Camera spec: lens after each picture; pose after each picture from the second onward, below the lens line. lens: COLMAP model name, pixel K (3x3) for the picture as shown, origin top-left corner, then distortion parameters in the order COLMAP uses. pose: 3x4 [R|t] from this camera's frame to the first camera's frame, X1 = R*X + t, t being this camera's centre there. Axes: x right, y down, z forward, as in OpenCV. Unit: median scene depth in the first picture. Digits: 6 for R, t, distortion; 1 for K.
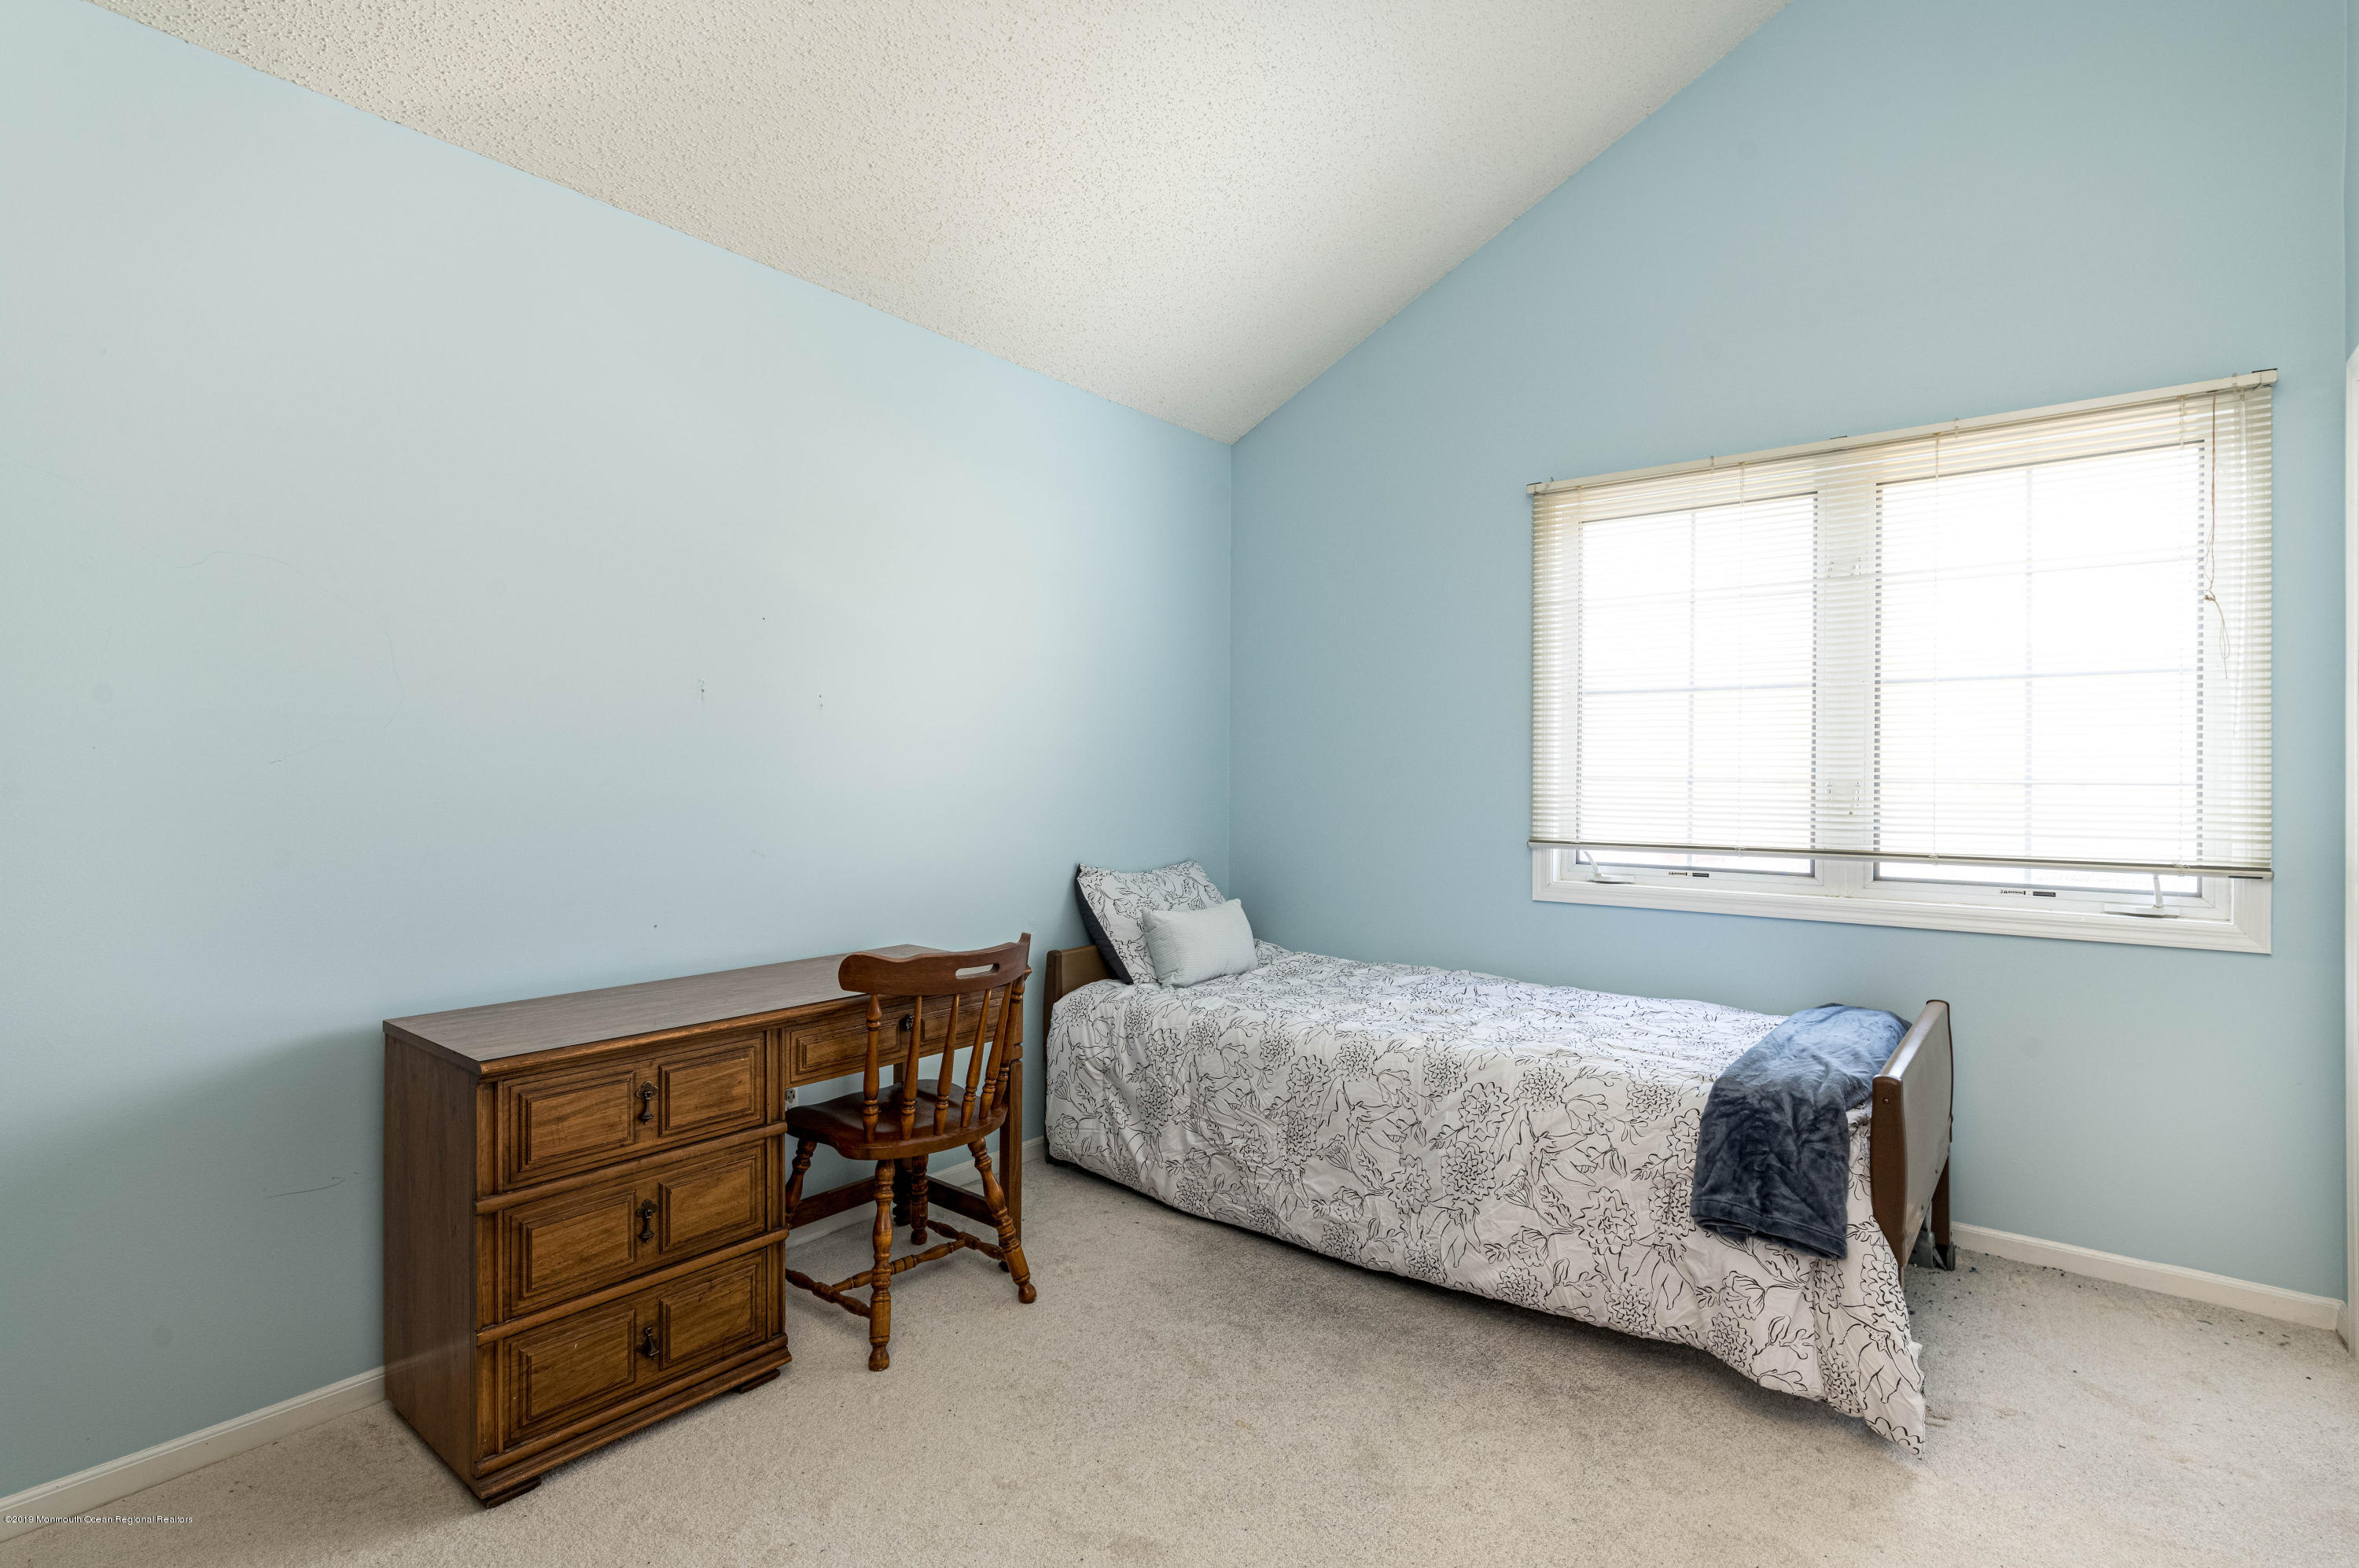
lens RADIAL K [[1116.6, 0, 1176.4], [0, 1116.6, 776.9], [0, 0, 1]] dist [0.002969, -0.001732]
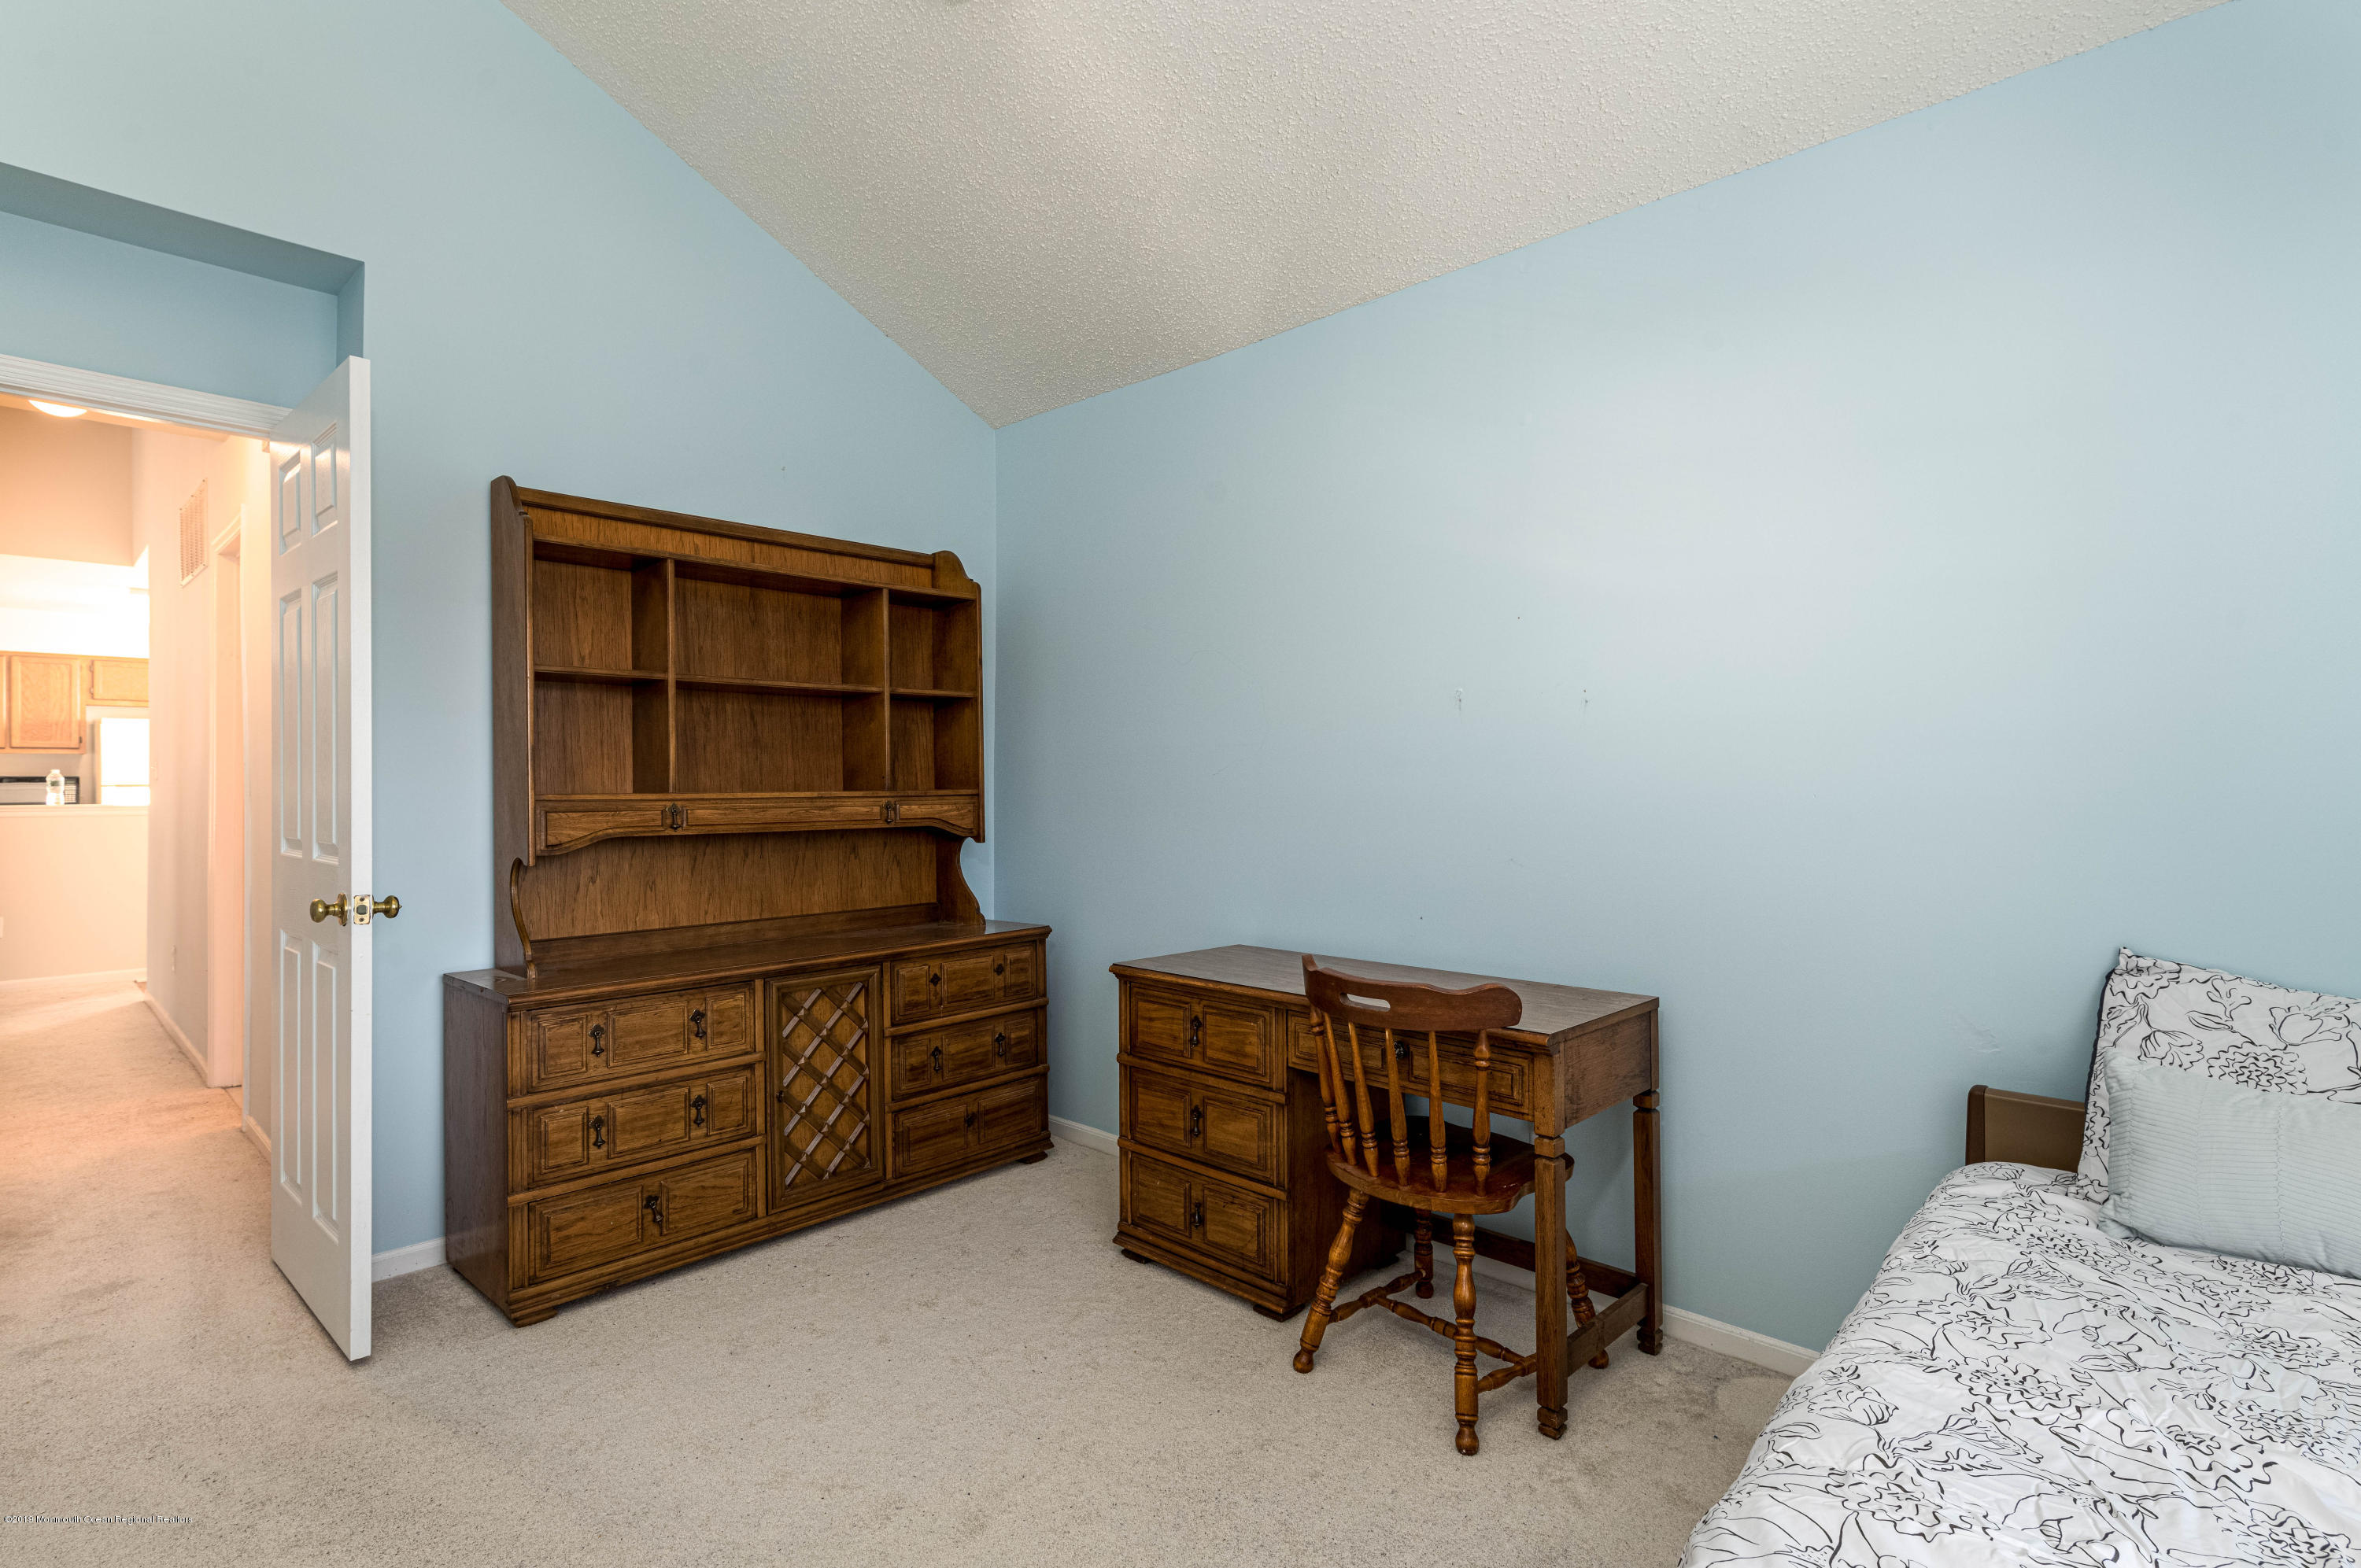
lens RADIAL K [[1117.3, 0, 1177.3], [0, 1117.3, 785.1], [0, 0, 1]] dist [0.002969, -0.001732]
pose [[-0.078548, -0.001049, -0.996910, 0.787940], [-0.000967, 0.999999, -0.000976, 0.003686], [0.996910, 0.000887, -0.078549, 1.019178]]
